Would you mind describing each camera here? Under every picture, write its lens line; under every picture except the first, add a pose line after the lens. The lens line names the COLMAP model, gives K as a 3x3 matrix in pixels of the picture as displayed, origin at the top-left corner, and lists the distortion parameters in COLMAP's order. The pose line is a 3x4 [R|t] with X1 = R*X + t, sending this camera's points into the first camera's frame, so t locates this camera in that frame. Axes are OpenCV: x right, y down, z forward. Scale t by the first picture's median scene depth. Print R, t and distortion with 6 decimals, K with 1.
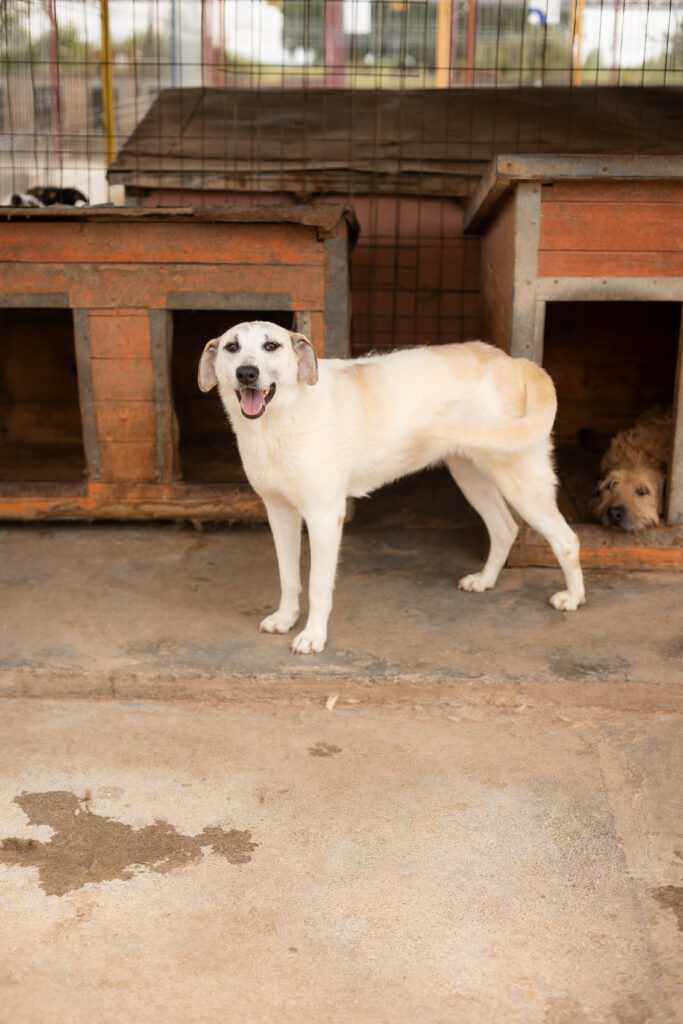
lens RADIAL K [[1507.2, 0, 334.6], [0, 1507.2, 492.9], [0, 0, 1]] dist [-0.013894, 0.000000]
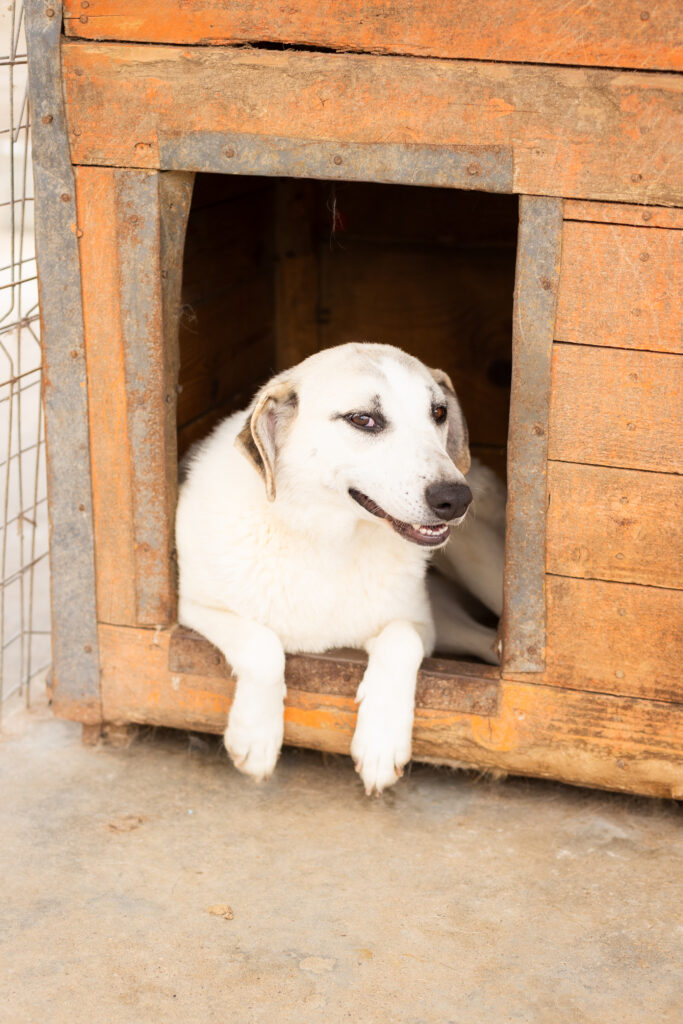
lens RADIAL K [[1978.9, 0, 287.5], [0, 1978.9, 531.8], [0, 0, 1]] dist [-0.019655, 0.000000]
pose [[0.960727, 0.113331, -0.253300, -0.101024], [-0.116343, 0.993204, 0.003107, -0.039877], [0.251930, 0.026484, 0.967383, 0.546206]]
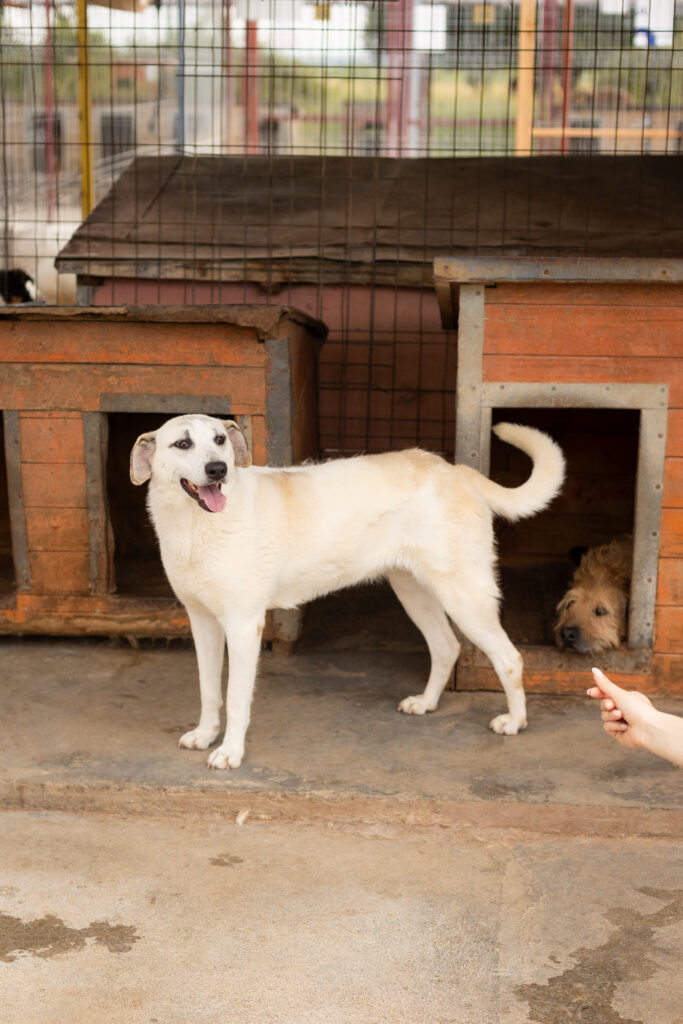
lens RADIAL K [[2083.5, 0, 291.0], [0, 2083.5, 533.3], [0, 0, 1]] dist [0.000077, 0.000000]
pose [[0.997061, 0.013201, -0.075462, 0.109361], [-0.017333, 0.998370, -0.054376, 0.024089], [0.074622, 0.055525, 0.995665, -0.297073]]
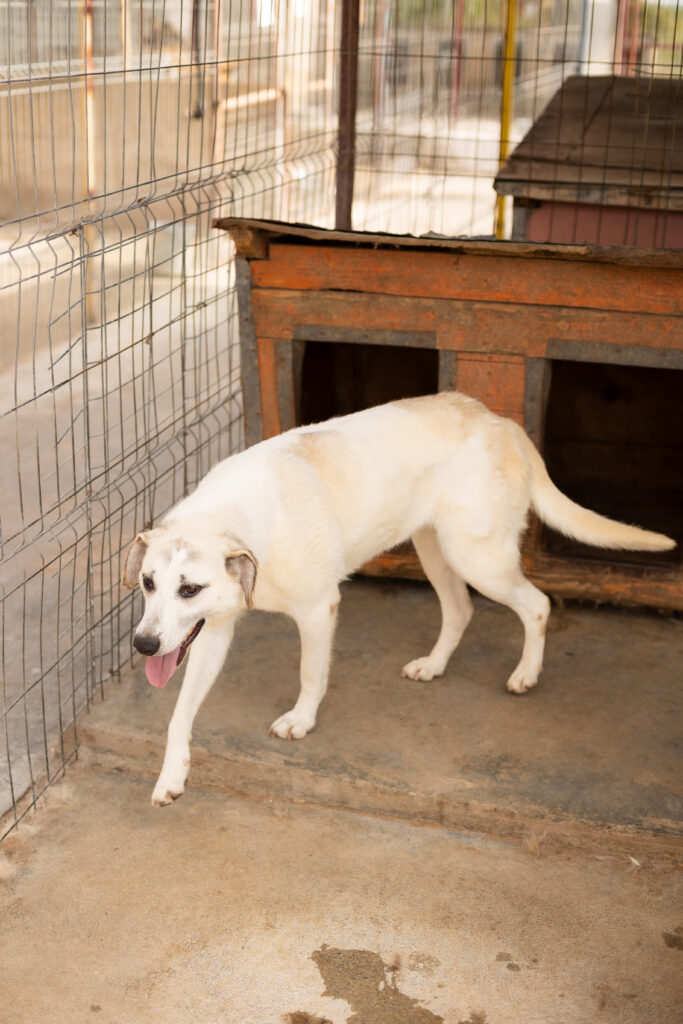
lens RADIAL K [[1507.2, 0, 310.0], [0, 1507.2, 492.2], [0, 0, 1]] dist [-0.013894, 0.000000]
pose [[0.962583, 0.094586, -0.253944, -0.015045], [-0.085645, 0.995260, 0.046060, -0.074447], [0.257097, -0.022588, 0.966122, 0.128752]]
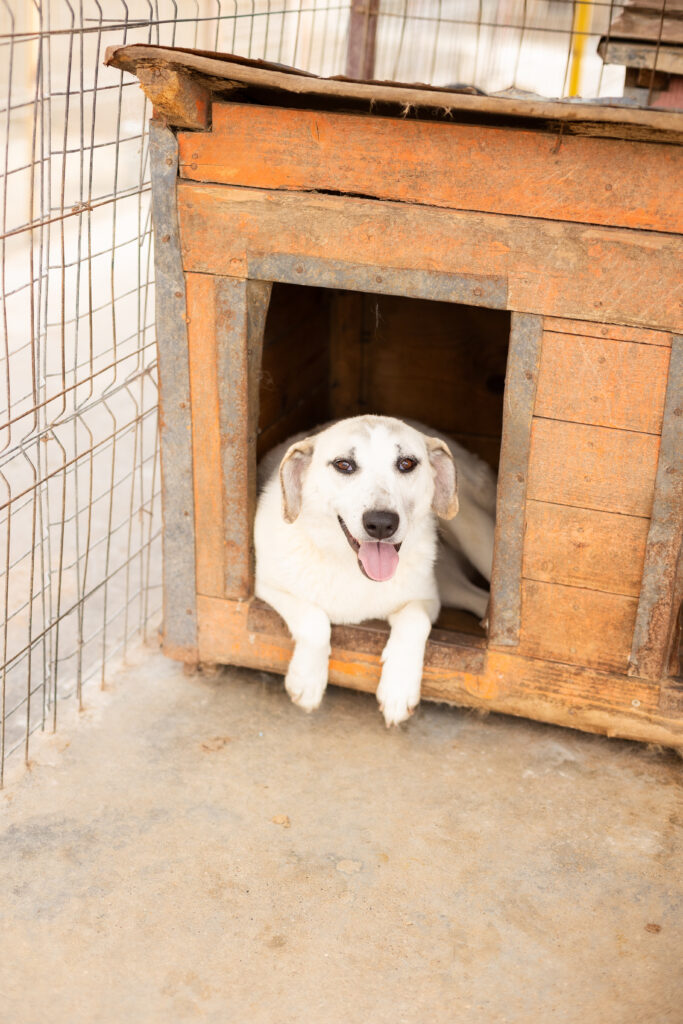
lens RADIAL K [[1507.2, 0, 297.6], [0, 1507.2, 495.2], [0, 0, 1]] dist [-0.013894, 0.000000]
pose [[0.951415, 0.157146, -0.264790, -0.103577], [-0.138014, 0.986379, 0.089491, -0.099345], [0.275247, -0.048598, 0.960144, 0.522652]]
